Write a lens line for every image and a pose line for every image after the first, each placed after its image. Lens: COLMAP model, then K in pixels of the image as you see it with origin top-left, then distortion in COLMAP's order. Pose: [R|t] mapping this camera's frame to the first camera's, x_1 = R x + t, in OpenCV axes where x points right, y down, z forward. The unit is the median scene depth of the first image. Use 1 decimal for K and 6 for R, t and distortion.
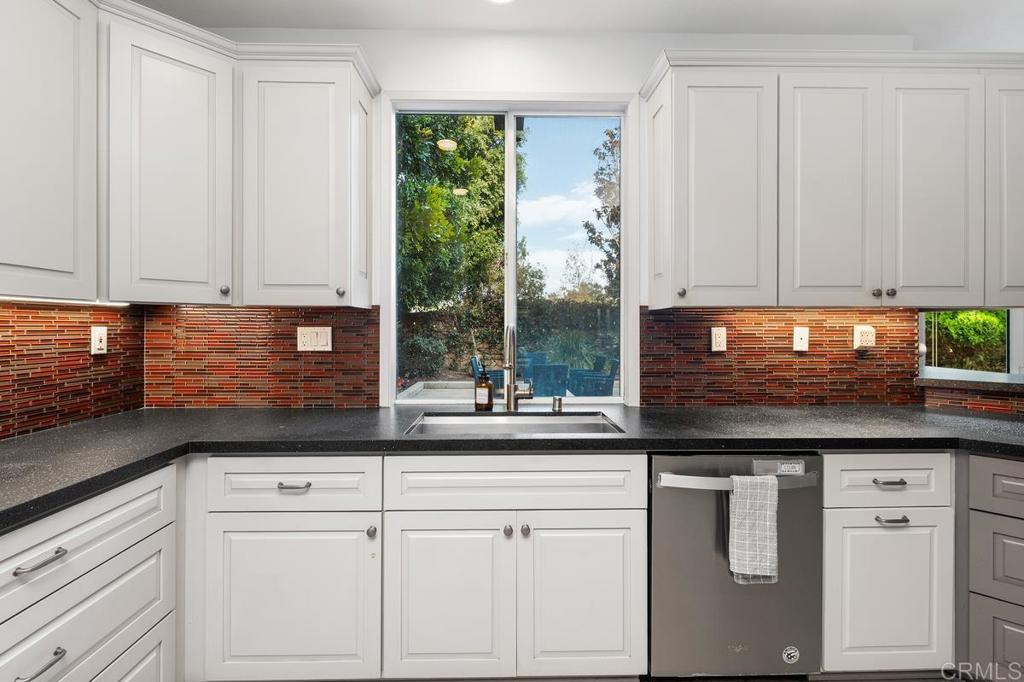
lens RADIAL K [[462.5, 0, 508.7], [0, 462.5, 329.7], [0, 0, 1]] dist [-0.001699, -0.000163]
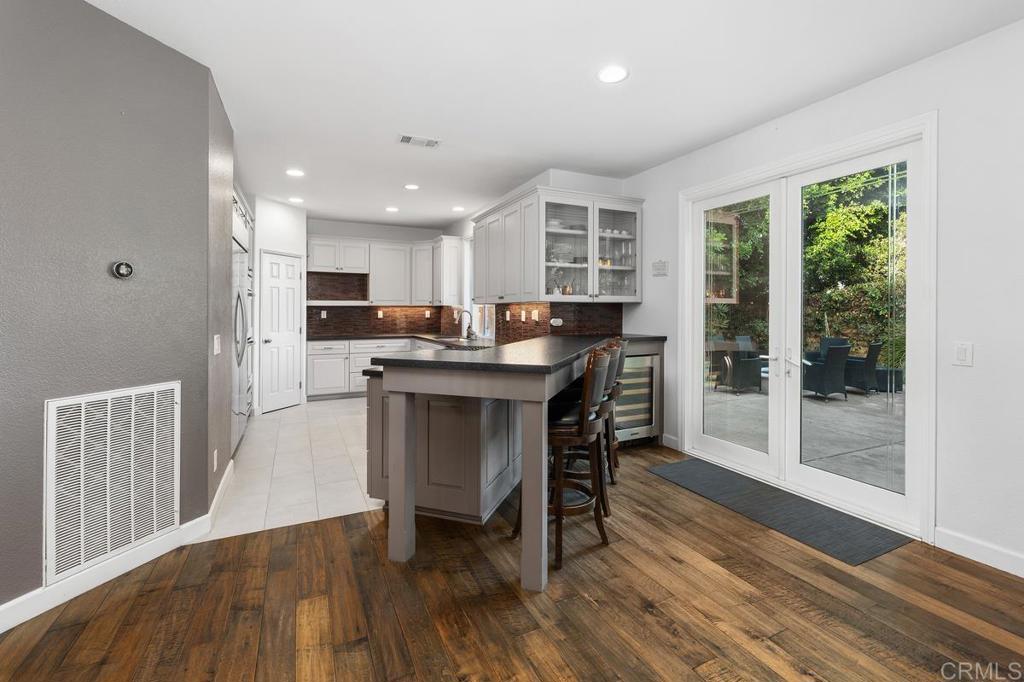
lens RADIAL K [[440.5, 0, 509.3], [0, 440.5, 313.6], [0, 0, 1]] dist [-0.001215, -0.000096]
pose [[0.408532, 0.004669, -0.912732, 2.624785], [-0.004683, 0.999984, 0.003019, 0.000992], [0.912732, 0.003042, 0.408548, 0.035480]]
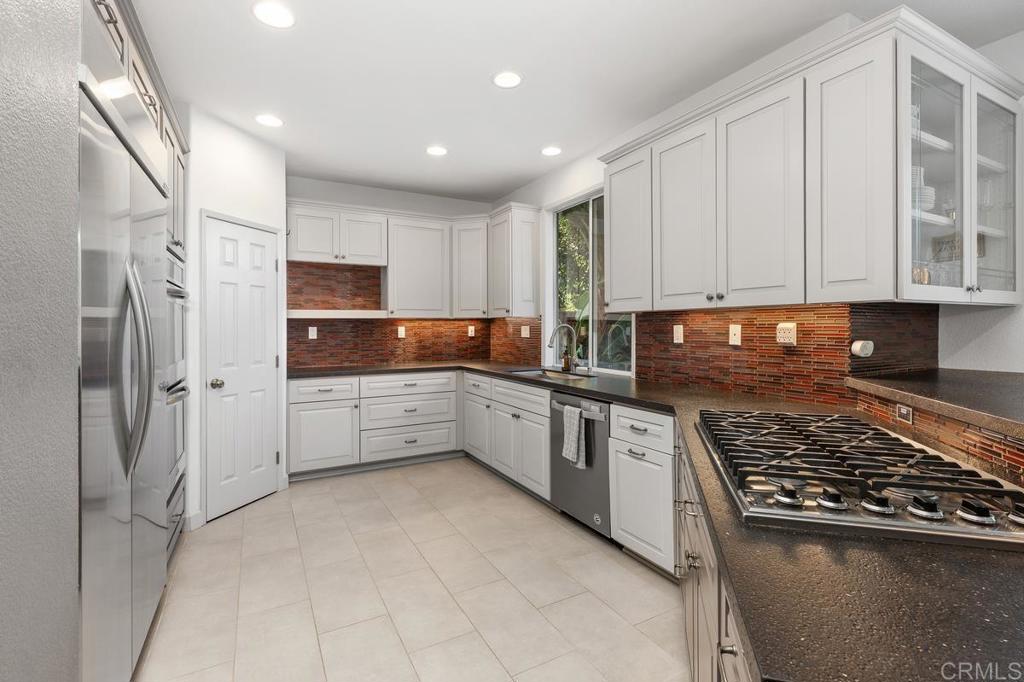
lens RADIAL K [[462.5, 0, 508.7], [0, 462.5, 329.7], [0, 0, 1]] dist [-0.001699, -0.000163]
pose [[0.454180, 0.003483, -0.890903, 1.419677], [0.001449, 0.999988, 0.004648, 0.000685], [0.890909, -0.003402, 0.454169, -0.042369]]
